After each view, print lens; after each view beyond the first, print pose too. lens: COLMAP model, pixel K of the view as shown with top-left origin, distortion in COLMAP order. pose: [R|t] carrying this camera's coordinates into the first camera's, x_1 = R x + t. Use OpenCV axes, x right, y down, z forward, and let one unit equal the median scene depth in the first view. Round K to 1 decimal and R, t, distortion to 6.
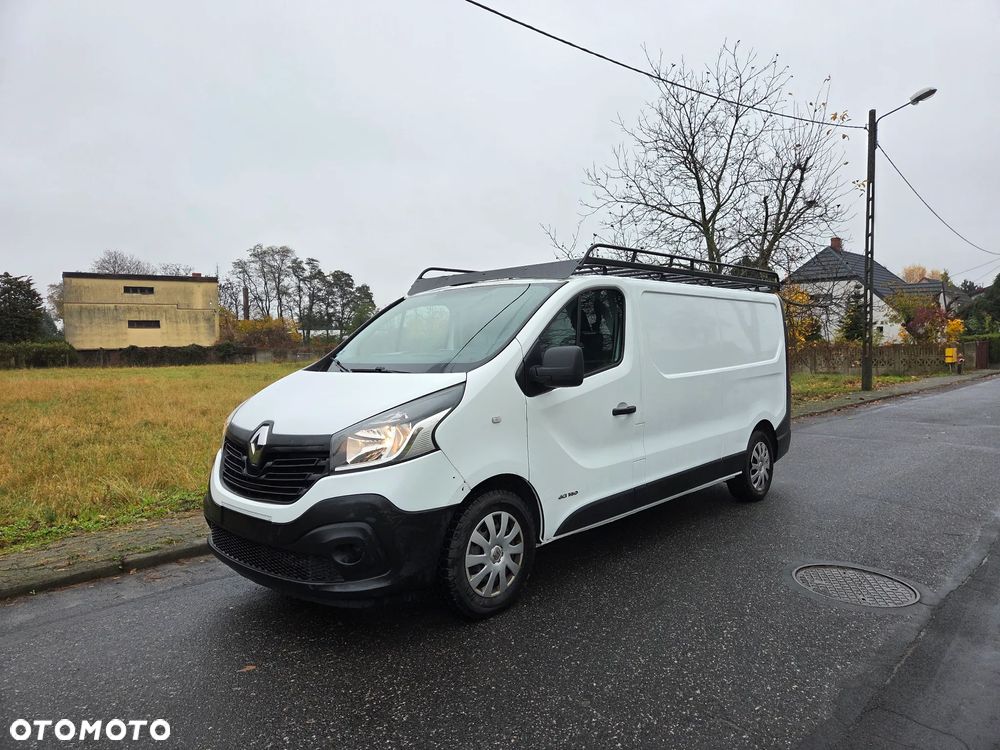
lens RADIAL K [[665.4, 0, 507.7], [0, 665.4, 372.8], [0, 0, 1]] dist [0.079775, -0.071627]
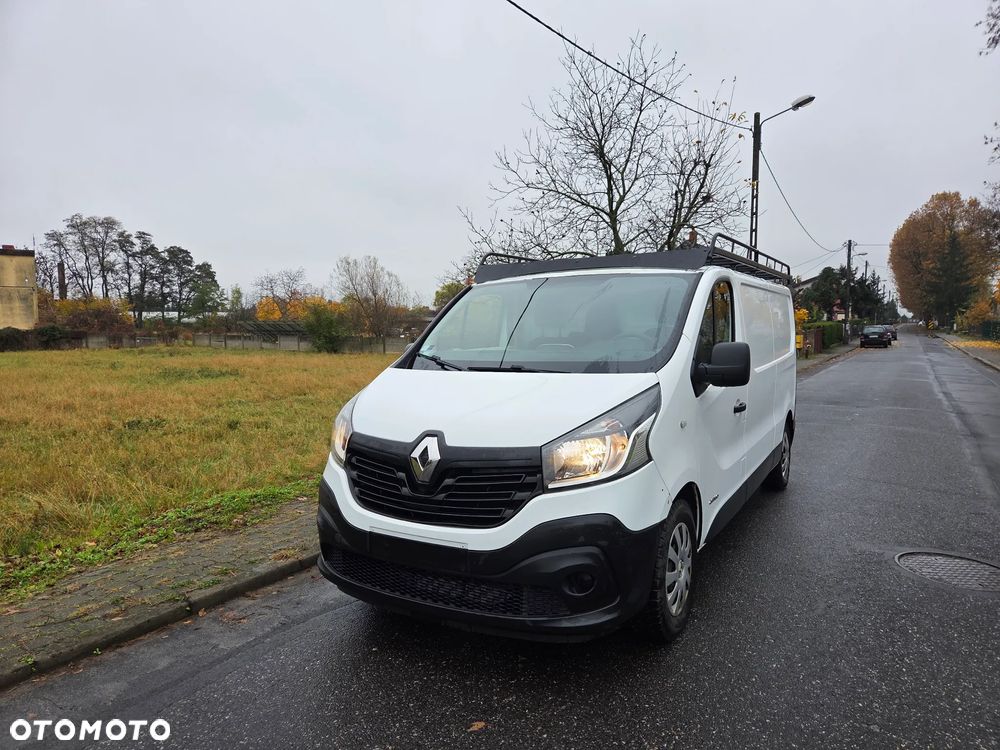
lens RADIAL K [[667.7, 0, 500.0], [0, 667.7, 375.0], [0, 0, 1]] dist [0.076637, -0.071389]
pose [[0.978326, -0.009820, 0.206838, -0.097547], [0.004406, 0.999636, 0.026621, -0.004778], [-0.207024, -0.025132, 0.978013, 0.032201]]
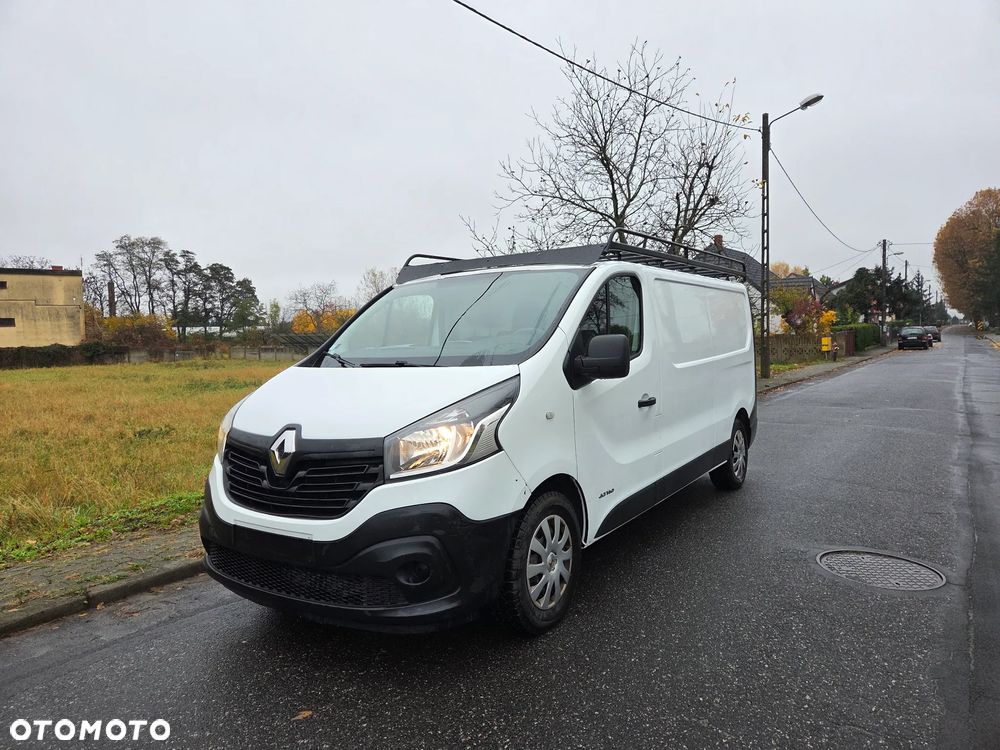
lens RADIAL K [[667.6, 0, 495.8], [0, 667.6, 362.0], [0, 0, 1]] dist [0.073669, -0.066545]
pose [[0.988982, -0.017981, 0.146937, -0.048370], [0.019229, 0.999790, -0.007075, 0.000425], [-0.146779, 0.009823, 0.989121, 0.020875]]
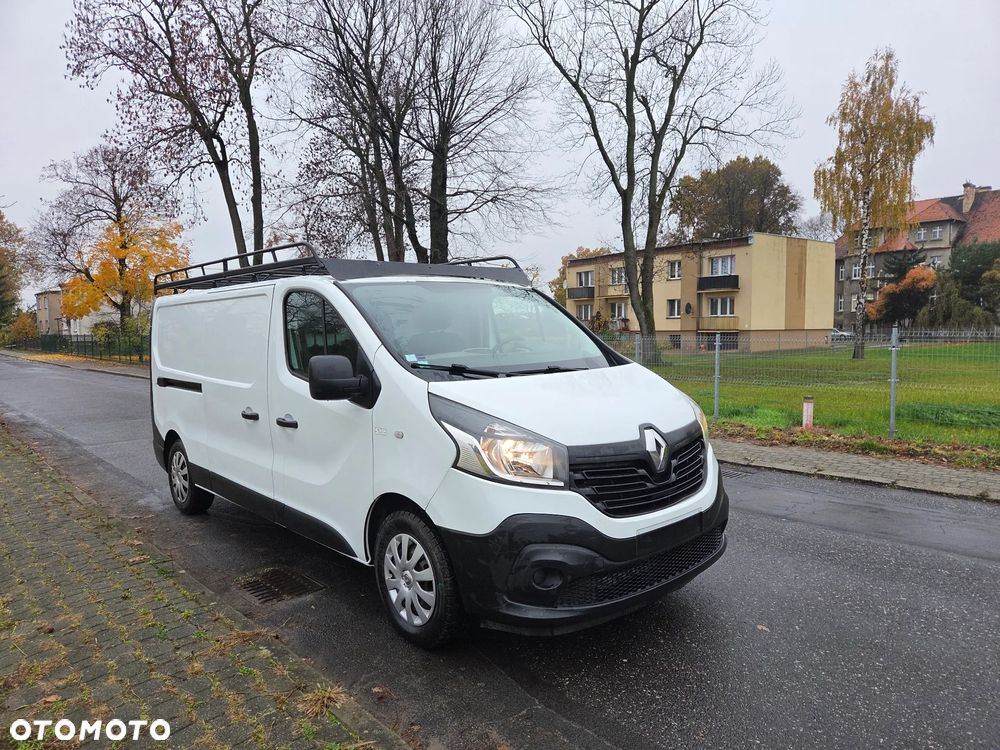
lens RADIAL K [[669.3, 0, 503.1], [0, 669.3, 370.1], [0, 0, 1]] dist [0.075619, -0.070331]
pose [[0.089178, -0.053017, 0.994604, -0.281268], [0.062020, 0.996940, 0.047581, -0.012819], [-0.994083, 0.057442, 0.092193, 0.240553]]
